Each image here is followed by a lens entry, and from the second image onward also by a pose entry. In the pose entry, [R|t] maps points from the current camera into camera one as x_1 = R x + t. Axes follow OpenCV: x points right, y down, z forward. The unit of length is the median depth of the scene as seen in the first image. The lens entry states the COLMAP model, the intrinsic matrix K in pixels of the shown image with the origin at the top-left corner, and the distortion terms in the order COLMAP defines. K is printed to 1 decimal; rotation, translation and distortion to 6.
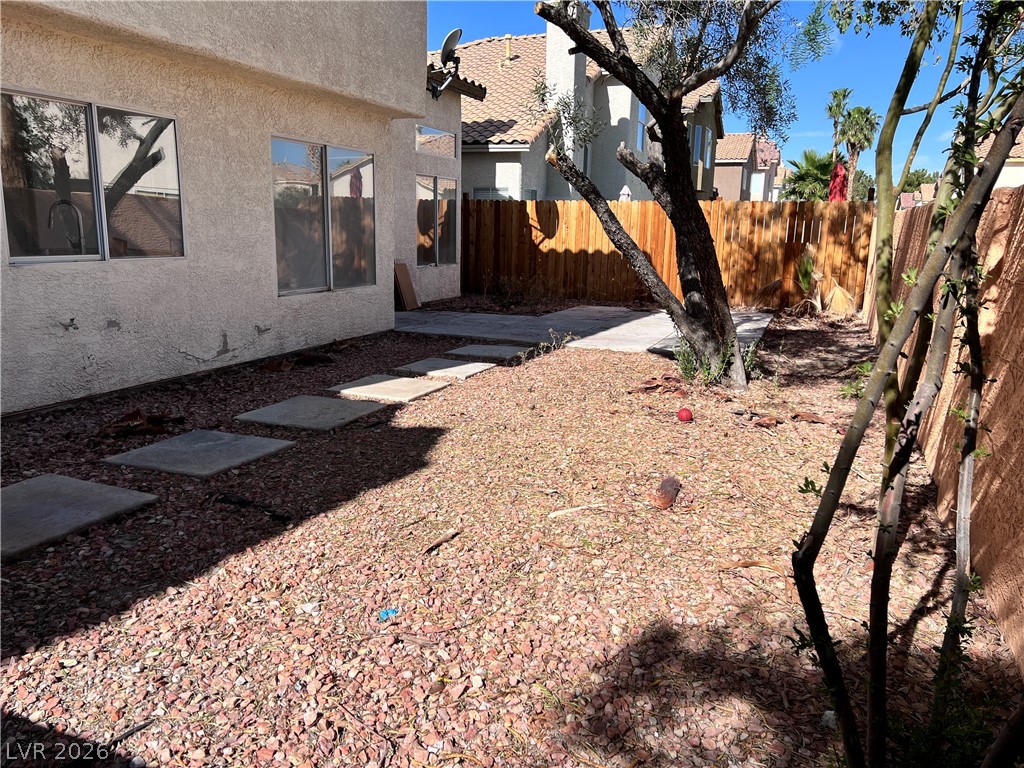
lens RADIAL K [[770.4, 0, 511.7], [0, 770.4, 391.5], [0, 0, 1]] dist [0.035664, -0.024137]
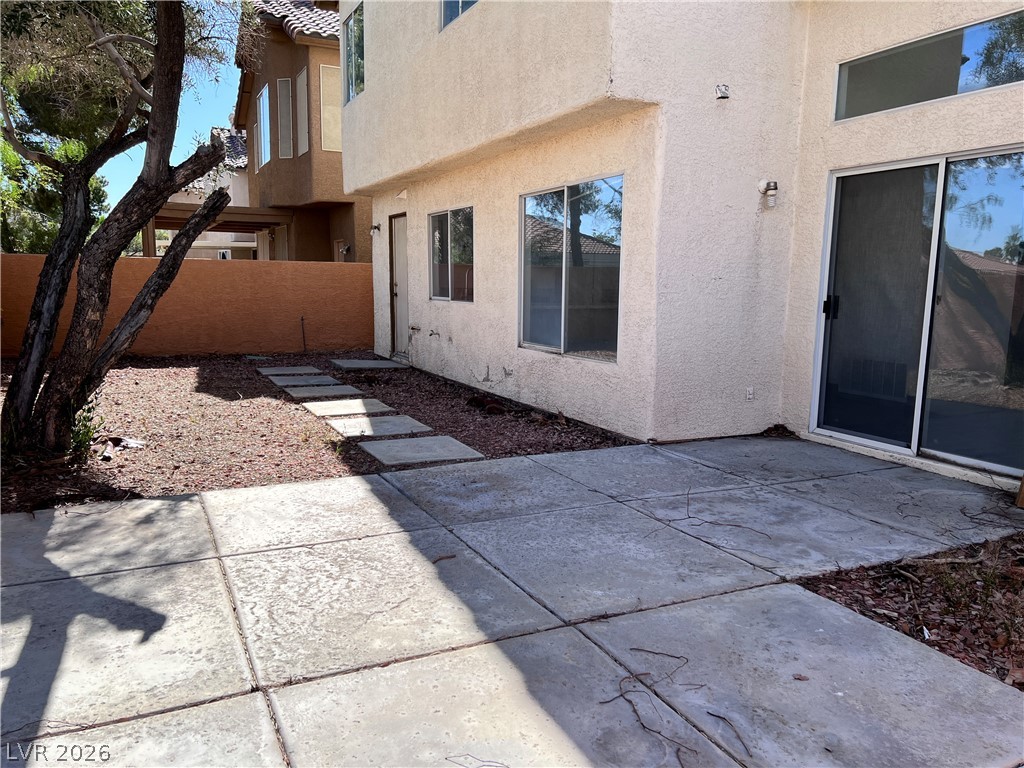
lens RADIAL K [[770.4, 0, 512.5], [0, 770.4, 388.2], [0, 0, 1]] dist [0.035664, -0.024137]
pose [[-0.671105, 0.085123, -0.736459, 0.183227], [-0.170230, 0.949150, 0.264831, -0.133040], [0.721554, 0.303096, -0.622489, 0.642683]]
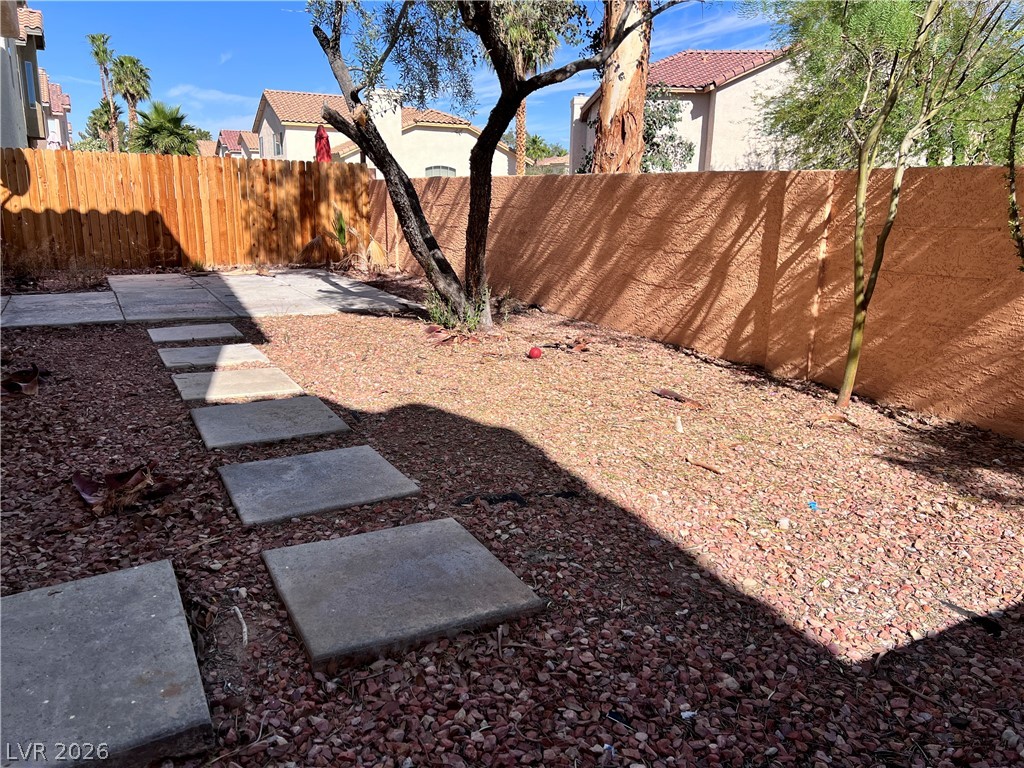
lens RADIAL K [[770.4, 0, 512.2], [0, 770.4, 377.6], [0, 0, 1]] dist [0.035664, -0.024137]
pose [[0.632287, -0.181928, 0.753071, -0.300636], [0.151749, 0.982291, 0.109893, -0.029041], [-0.759728, 0.044793, 0.648697, 0.117099]]
